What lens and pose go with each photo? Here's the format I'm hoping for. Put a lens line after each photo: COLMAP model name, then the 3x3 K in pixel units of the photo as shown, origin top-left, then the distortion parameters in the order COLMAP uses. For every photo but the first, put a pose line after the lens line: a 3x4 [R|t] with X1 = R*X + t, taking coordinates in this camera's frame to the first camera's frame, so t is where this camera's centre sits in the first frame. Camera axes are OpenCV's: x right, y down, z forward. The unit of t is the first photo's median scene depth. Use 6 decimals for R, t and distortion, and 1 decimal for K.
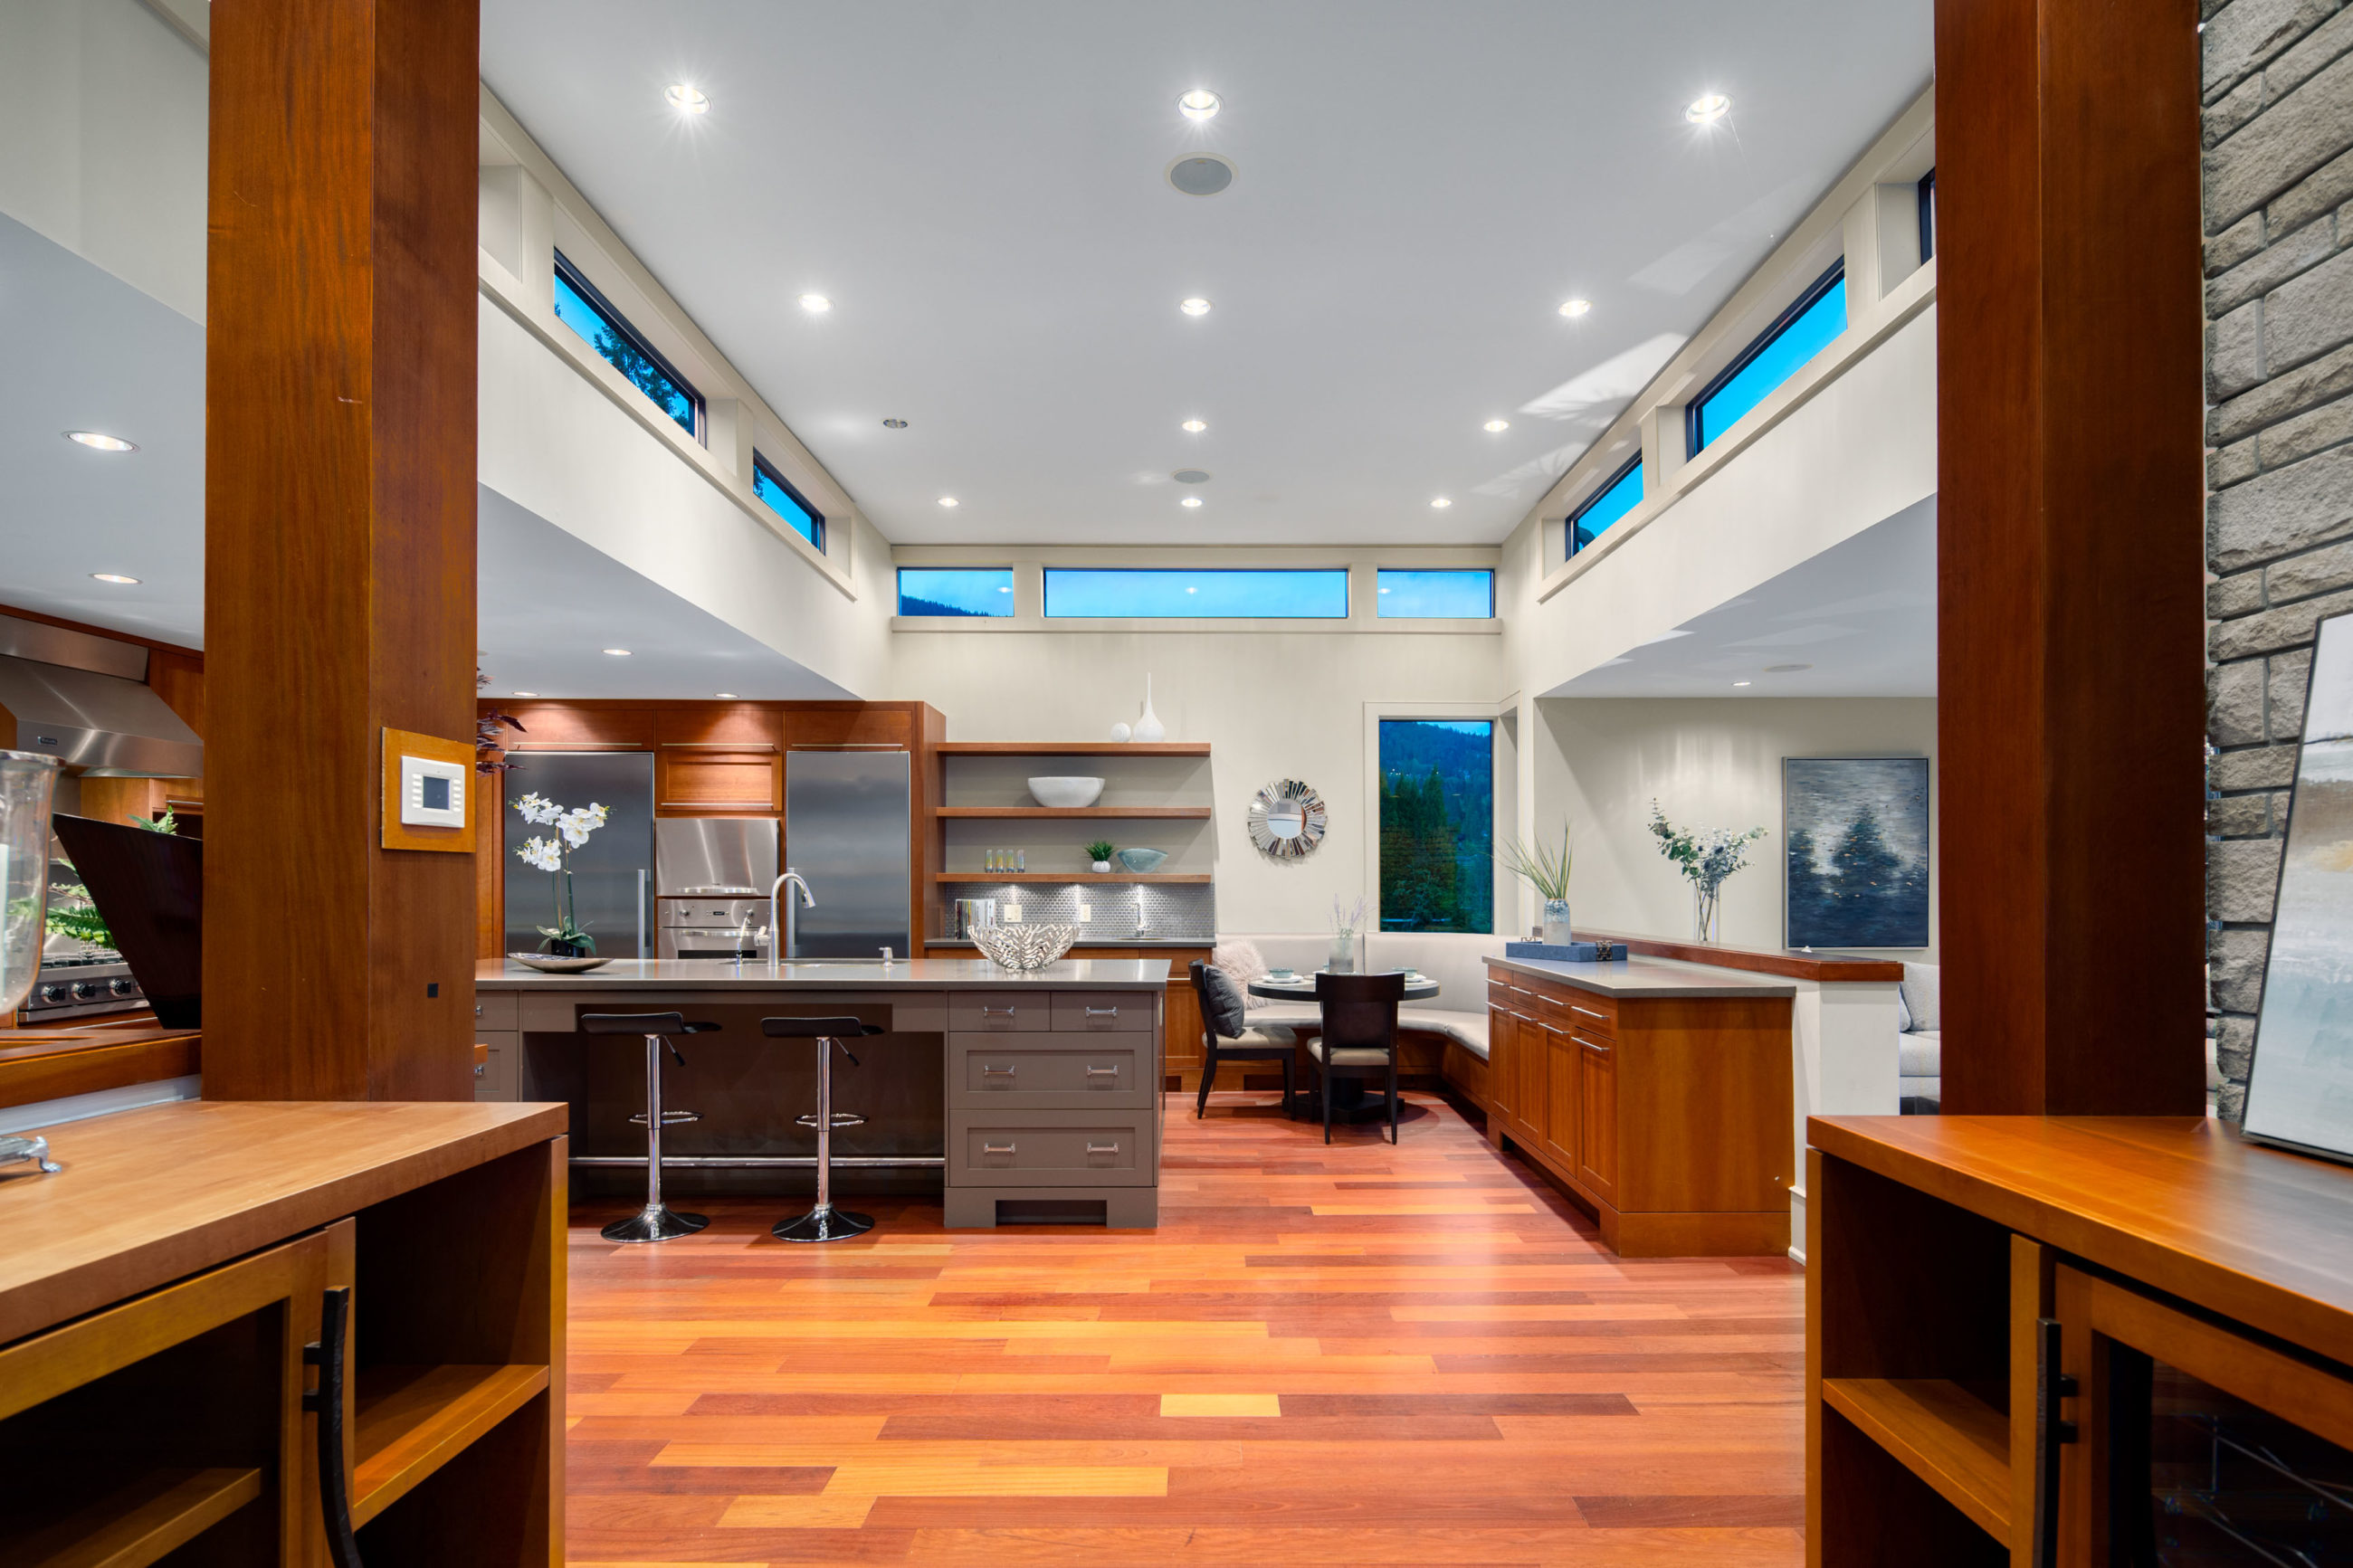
lens RADIAL K [[1163.2, 0, 1197.2], [0, 1163.2, 877.6], [0, 0, 1]] dist [0.000486, -0.000062]
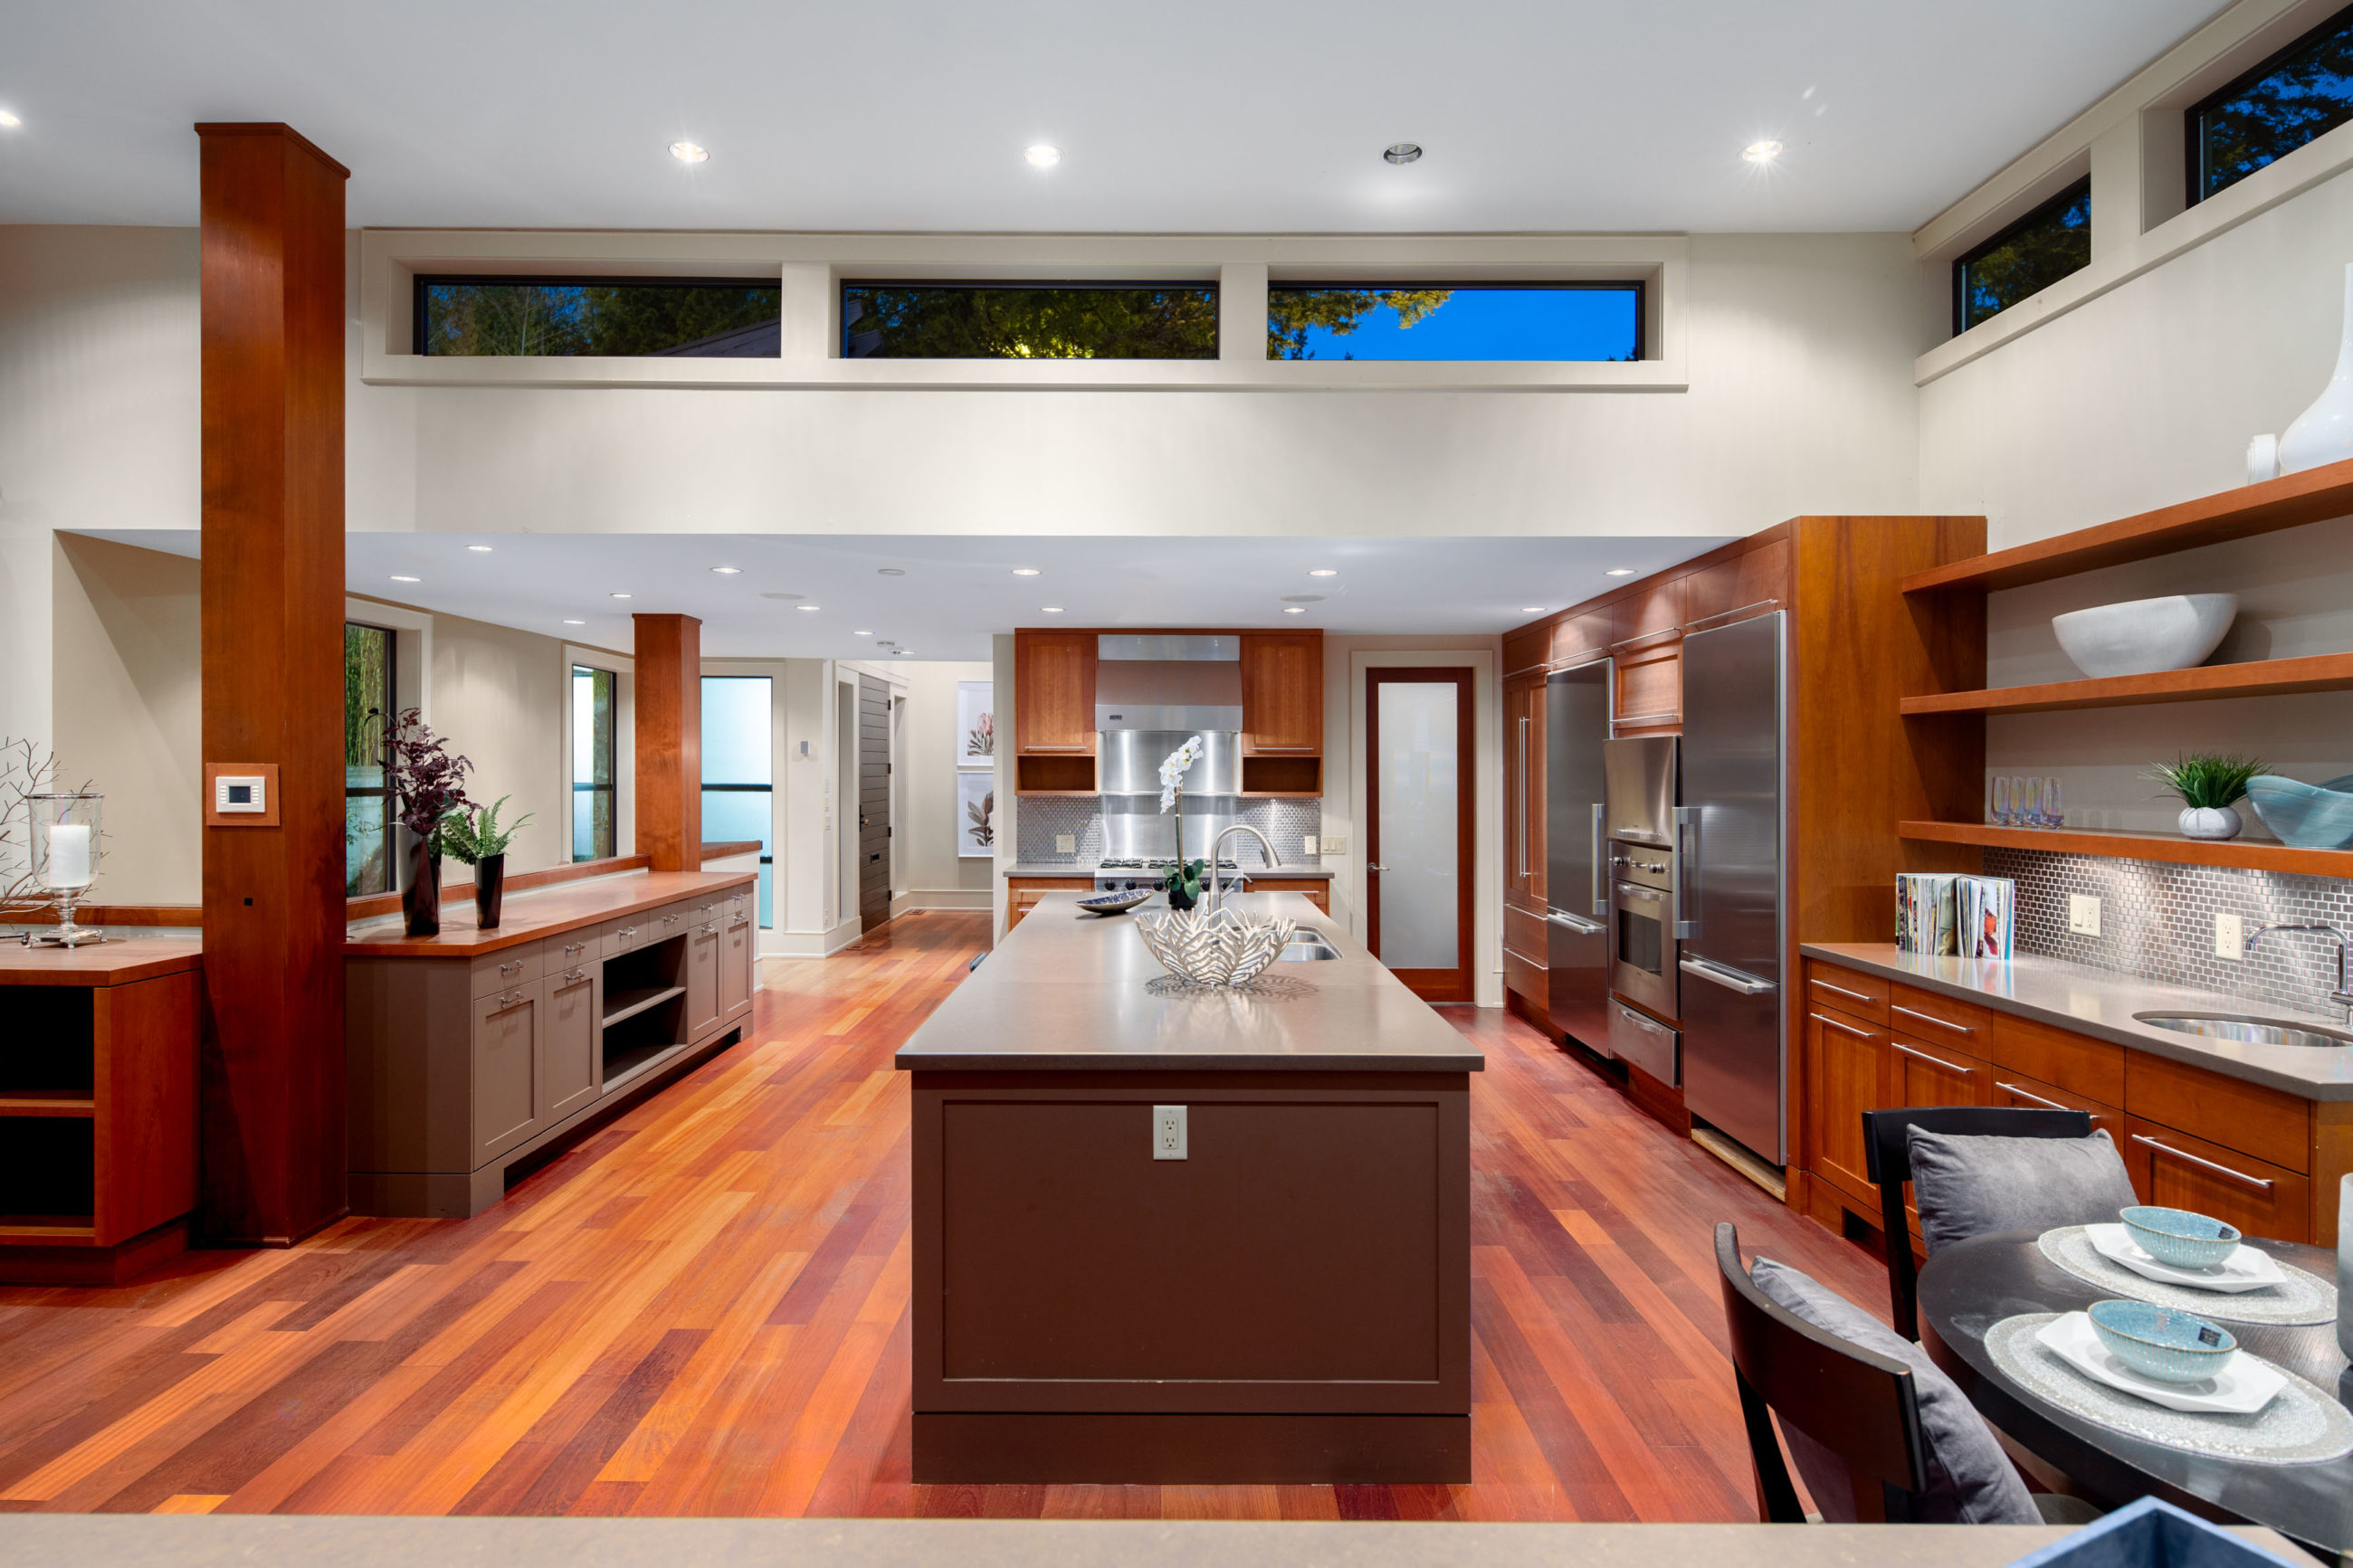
lens RADIAL K [[1161.4, 0, 1161.1], [0, 1161.4, 783.5], [0, 0, 1]] dist [-0.001332, -0.002029]
pose [[-0.019508, 0.006920, -0.999786, 0.378583], [0.003163, 0.999971, 0.006859, -0.032161], [0.999805, -0.003028, -0.019529, 0.819210]]
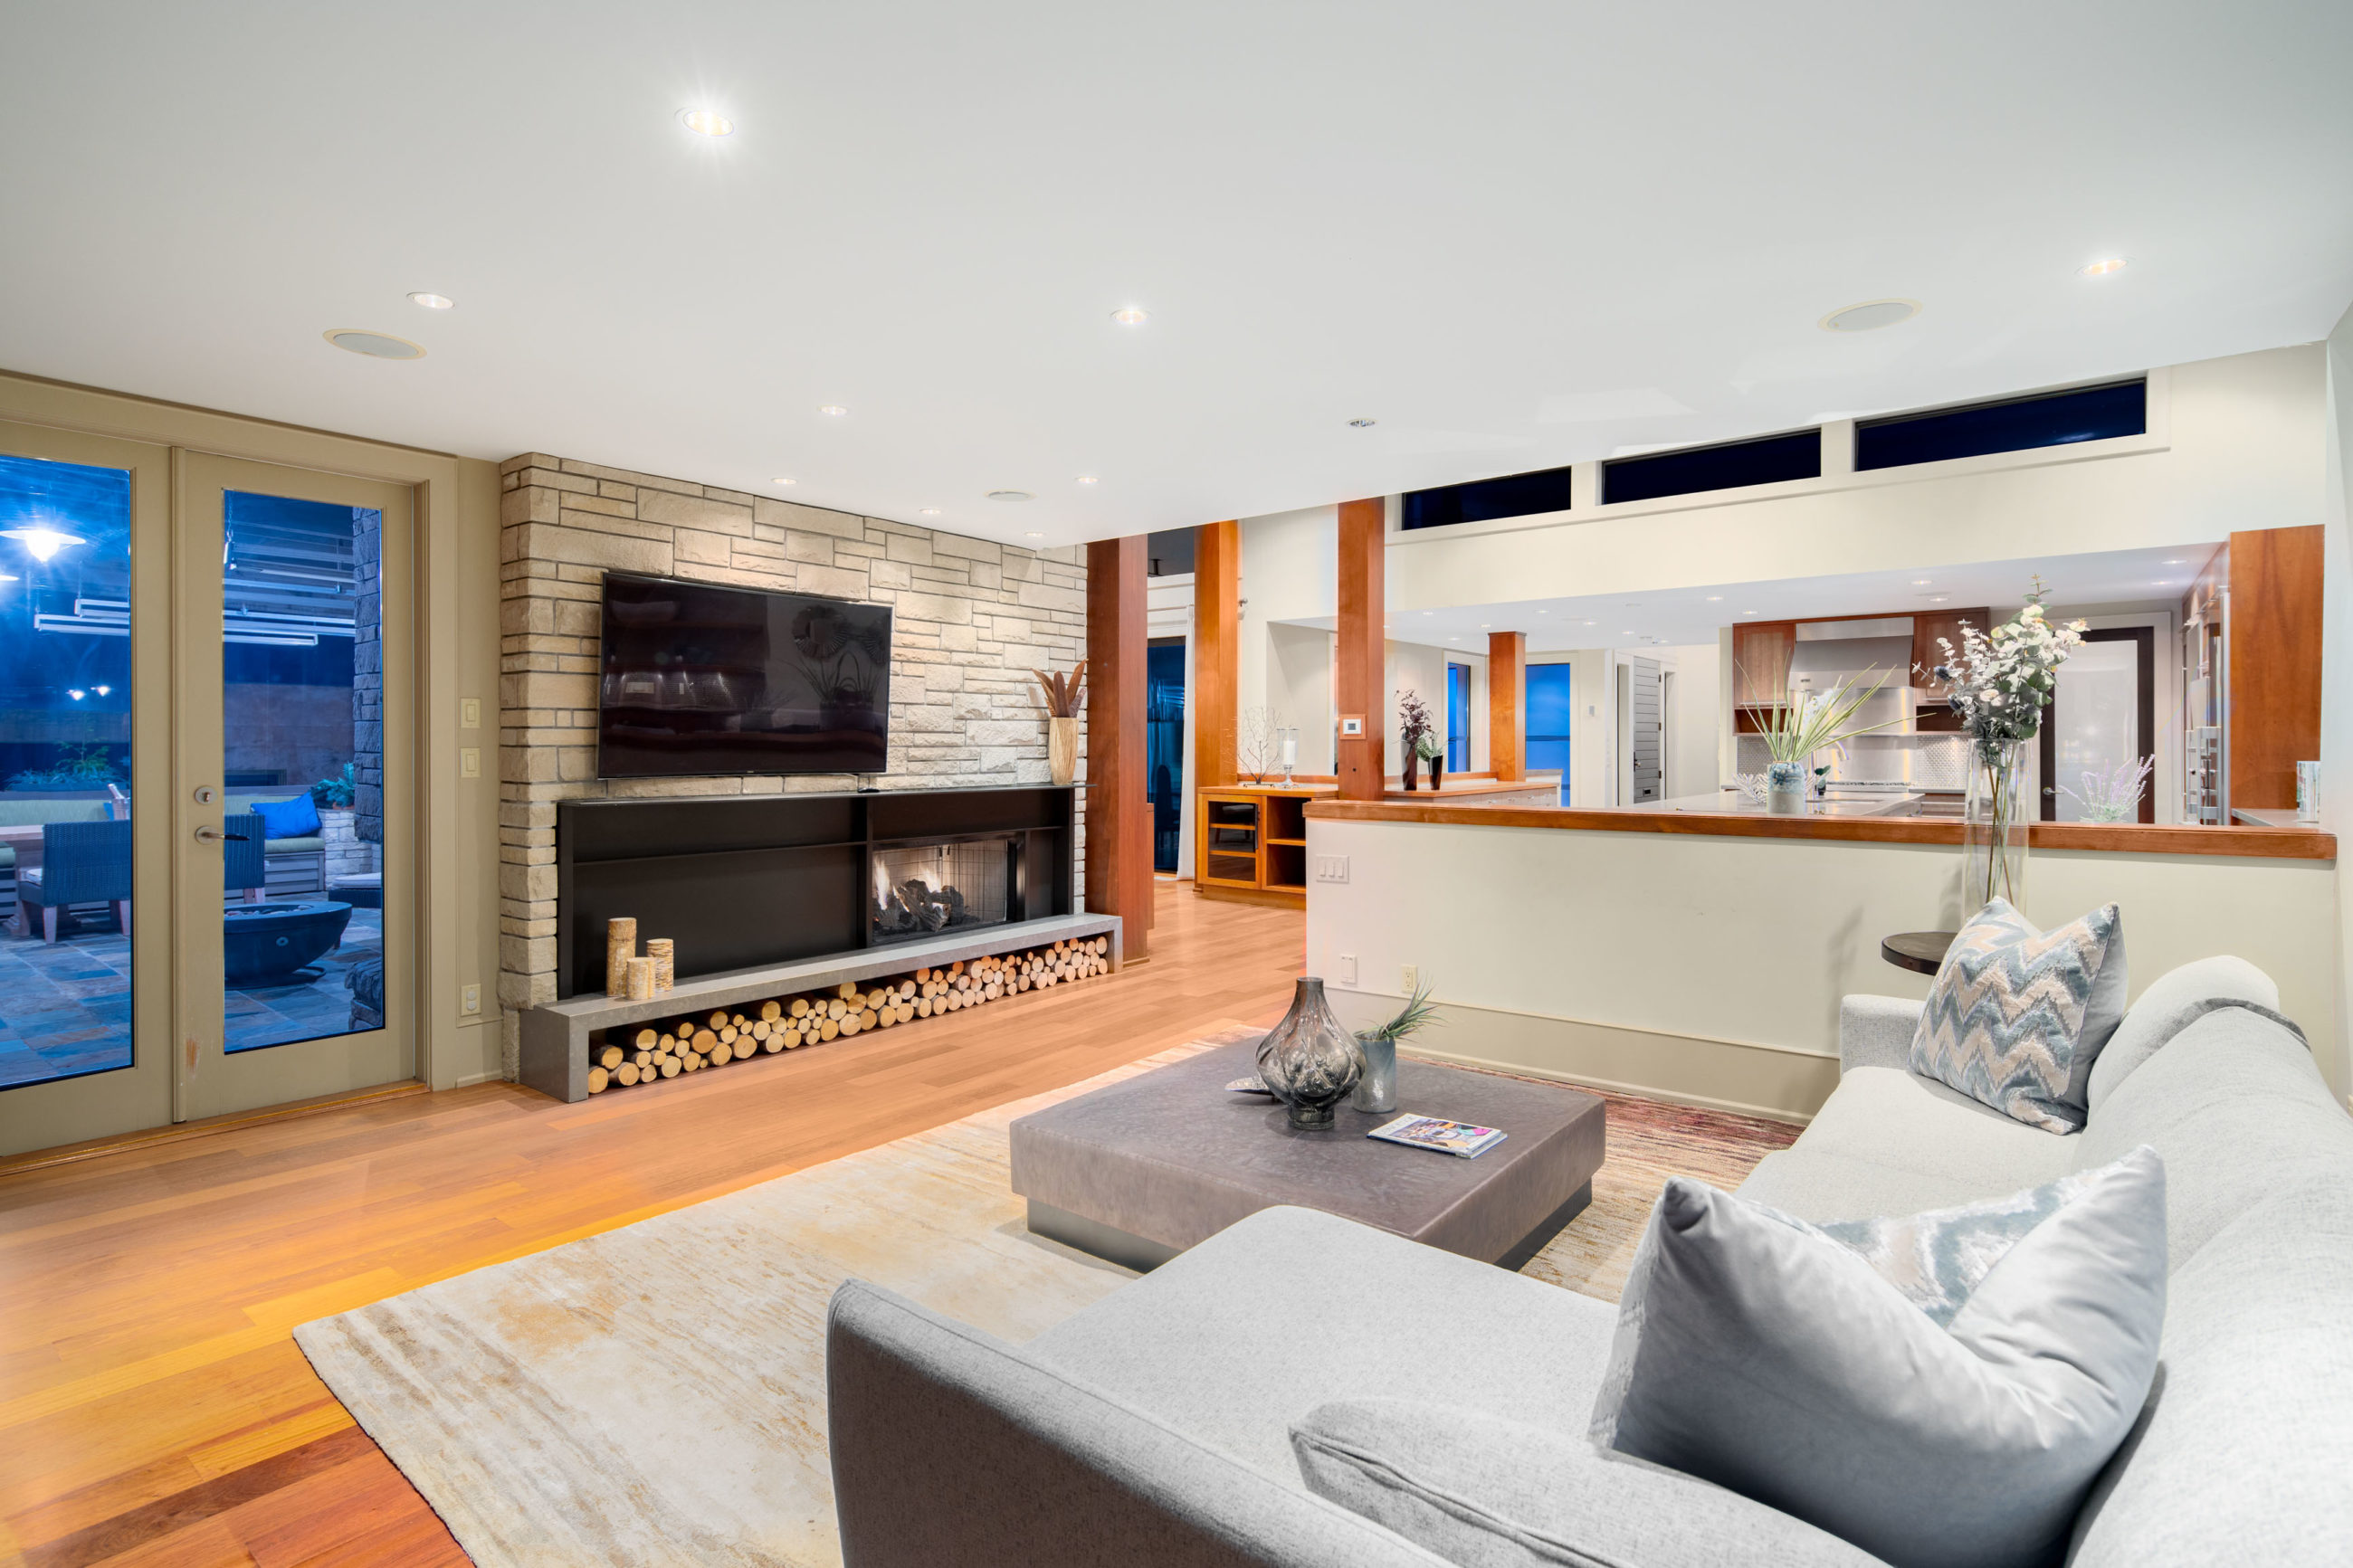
lens RADIAL K [[1161.4, 0, 1159.7], [0, 1161.4, 762.1], [0, 0, 1]] dist [-0.001332, -0.002029]
pose [[-0.631670, 0.008155, -0.775194, 0.949653], [0.007048, 0.999964, 0.004777, 0.003105], [0.775205, -0.002446, -0.631705, 1.026327]]
